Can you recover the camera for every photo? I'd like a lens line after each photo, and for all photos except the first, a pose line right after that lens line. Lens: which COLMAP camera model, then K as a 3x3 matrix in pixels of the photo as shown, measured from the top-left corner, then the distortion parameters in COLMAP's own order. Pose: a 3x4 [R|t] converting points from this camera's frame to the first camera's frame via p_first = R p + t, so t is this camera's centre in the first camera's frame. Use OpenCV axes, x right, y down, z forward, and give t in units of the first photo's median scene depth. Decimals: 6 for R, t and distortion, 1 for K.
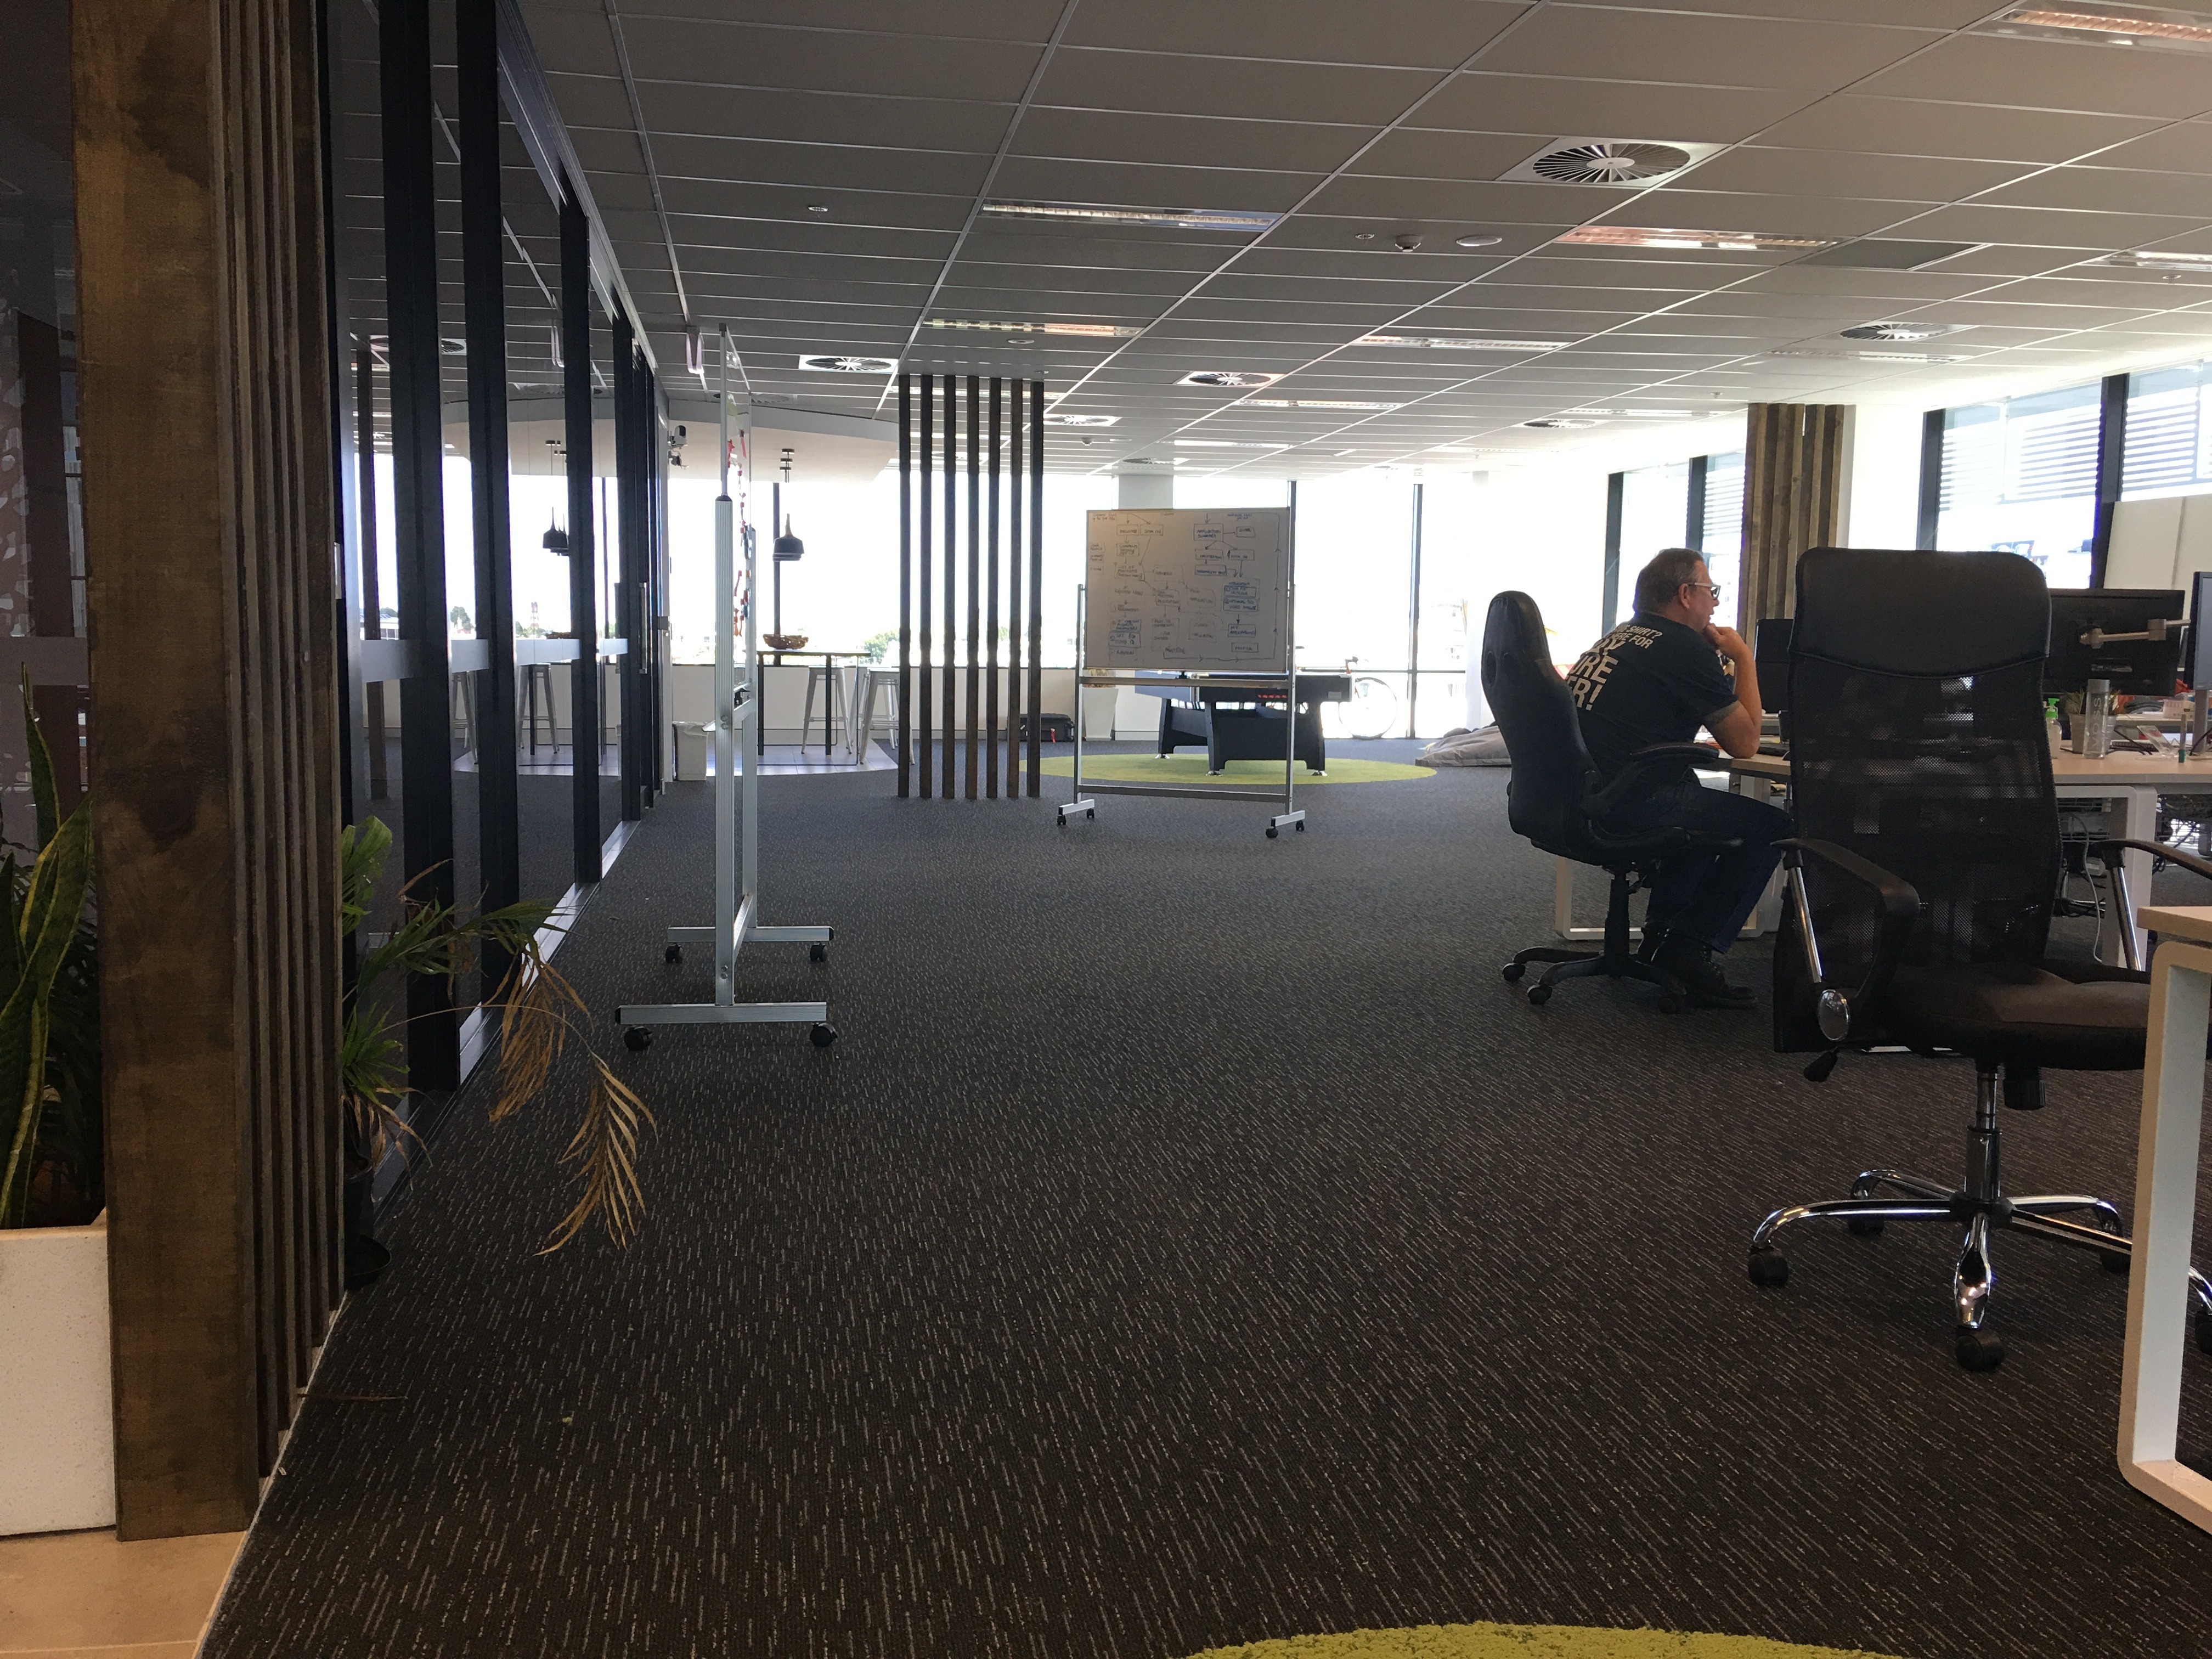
lens RADIAL K [[1856.0, 0, 1098.9], [0, 1856.0, 819.0], [0, 0, 1]] dist [0.130137, -0.196769]
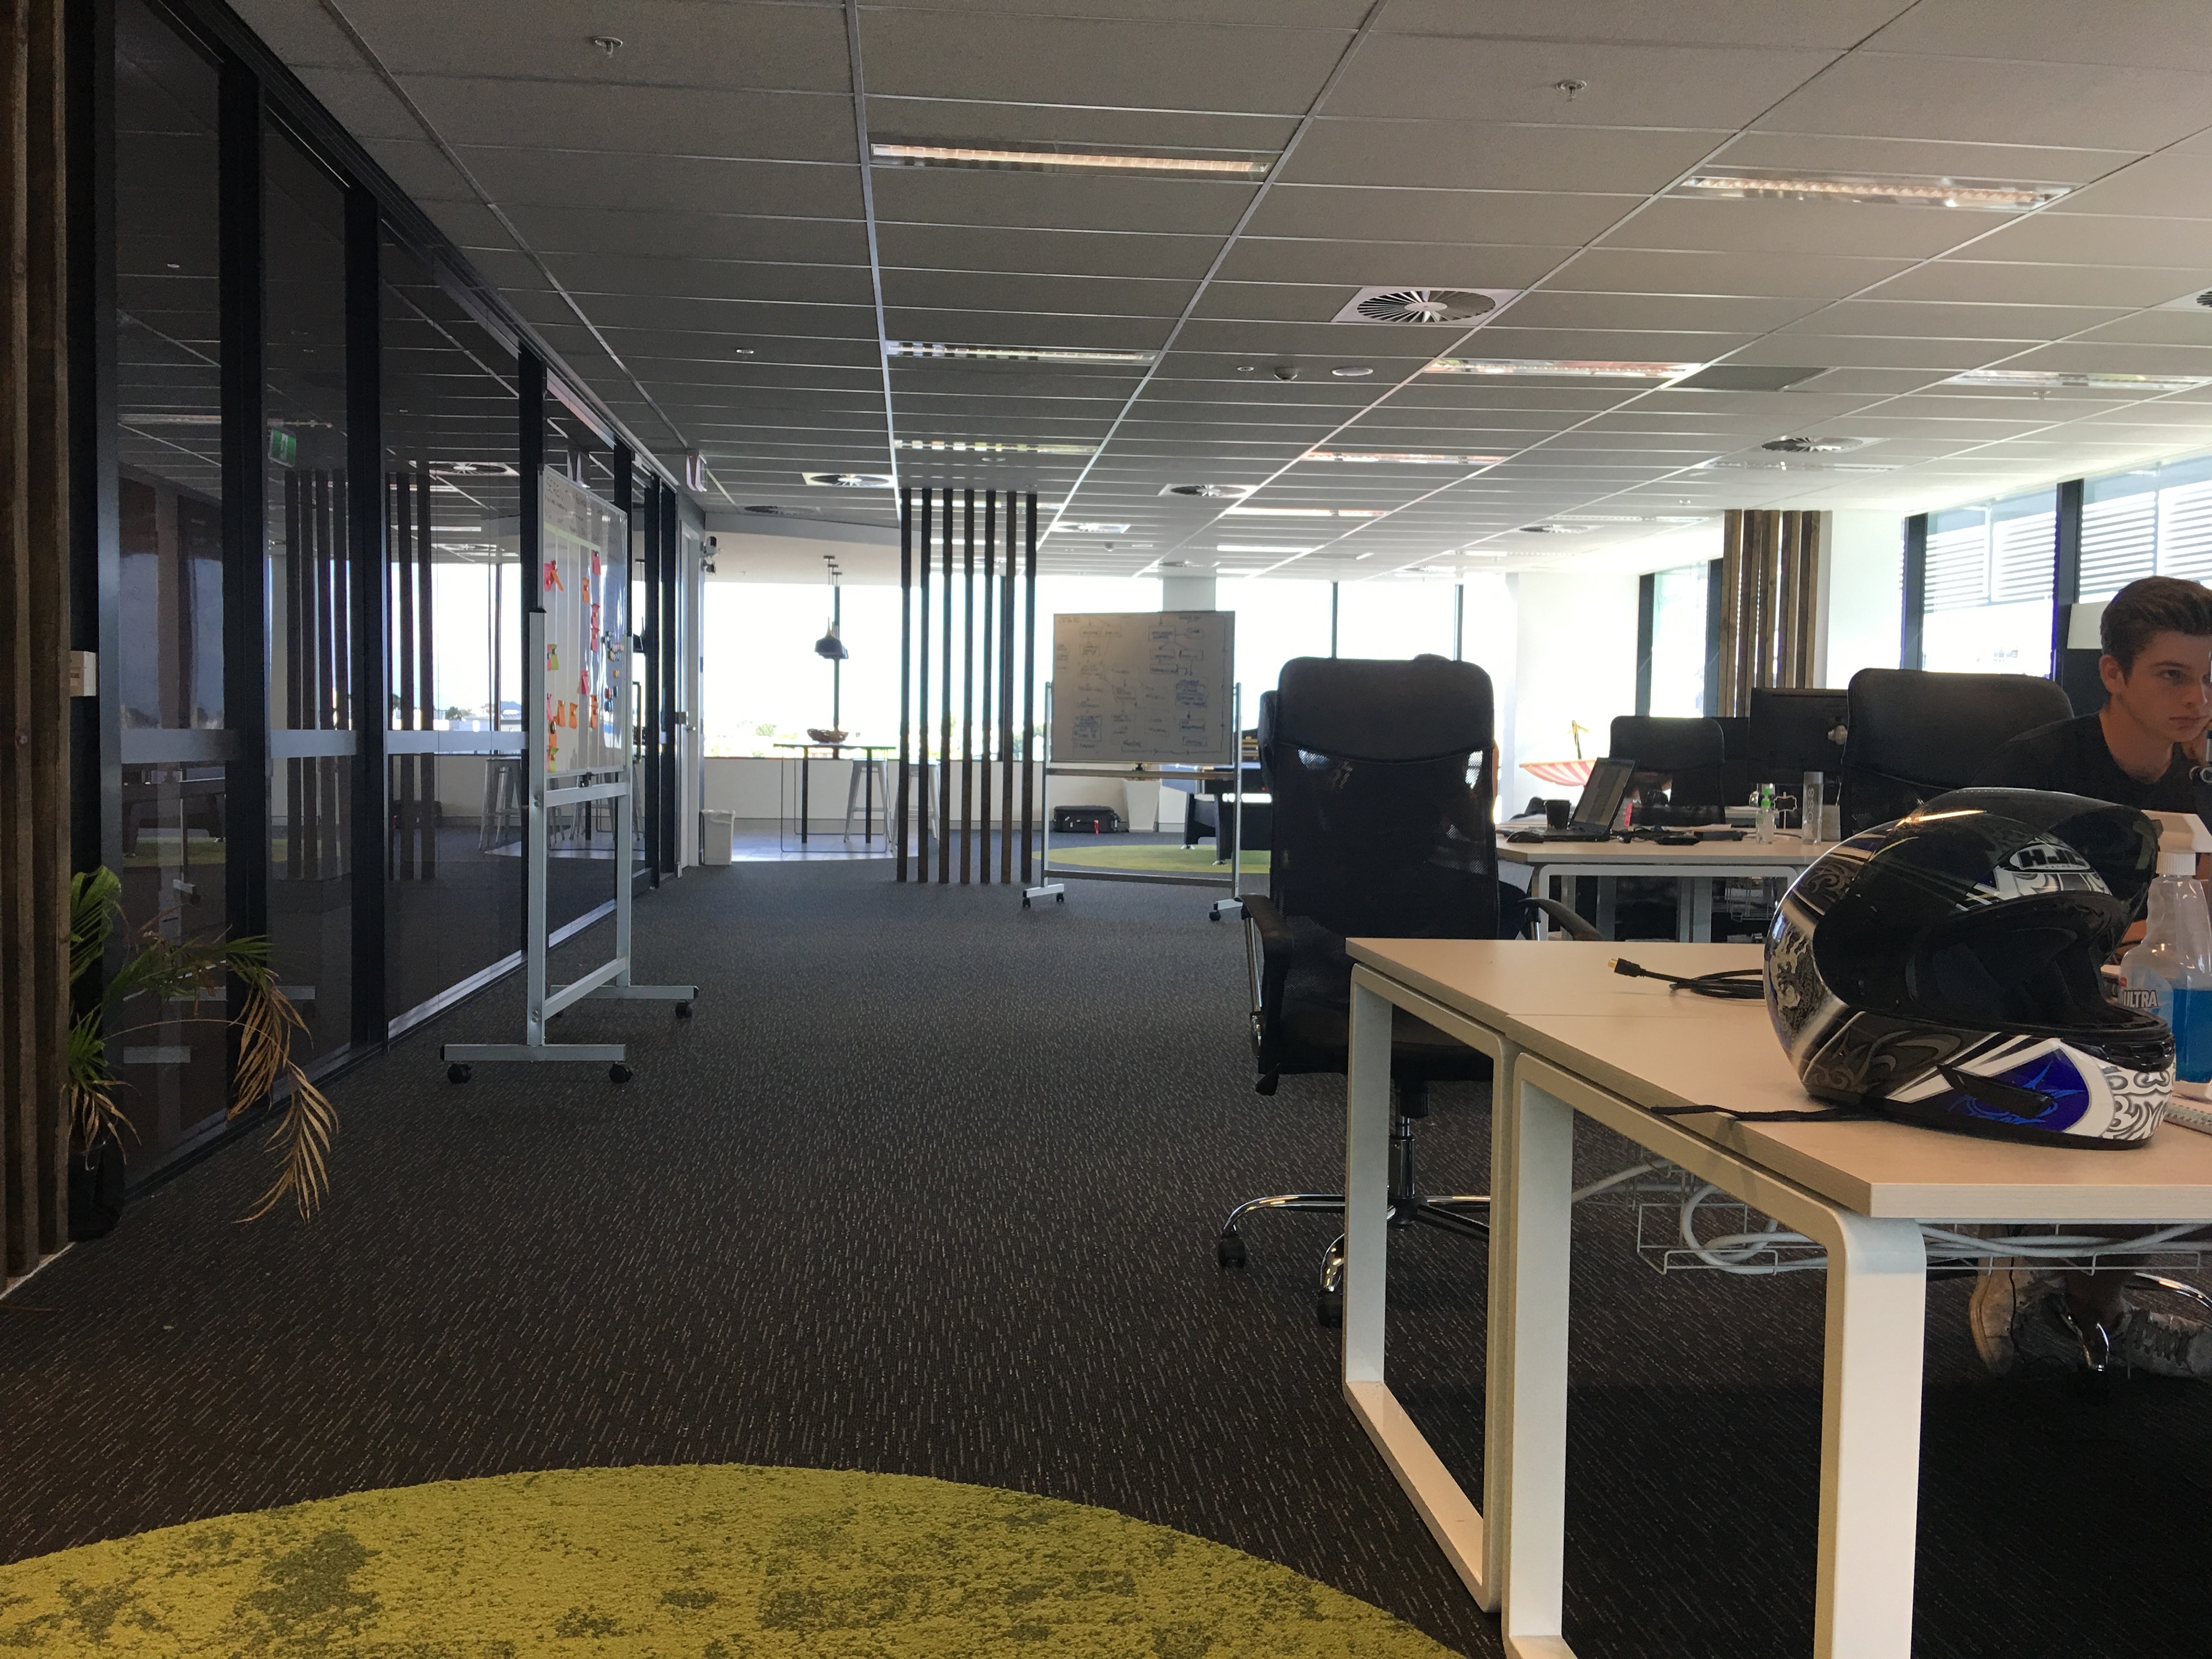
lens RADIAL K [[1857.9, 0, 1091.3], [0, 1857.9, 813.6], [0, 0, 1]] dist [0.120731, -0.183137]
pose [[0.996977, 0.006056, -0.077465, 0.098766], [-0.010270, 0.998482, -0.054113, 0.006899], [0.077019, 0.054745, 0.995526, -0.057442]]
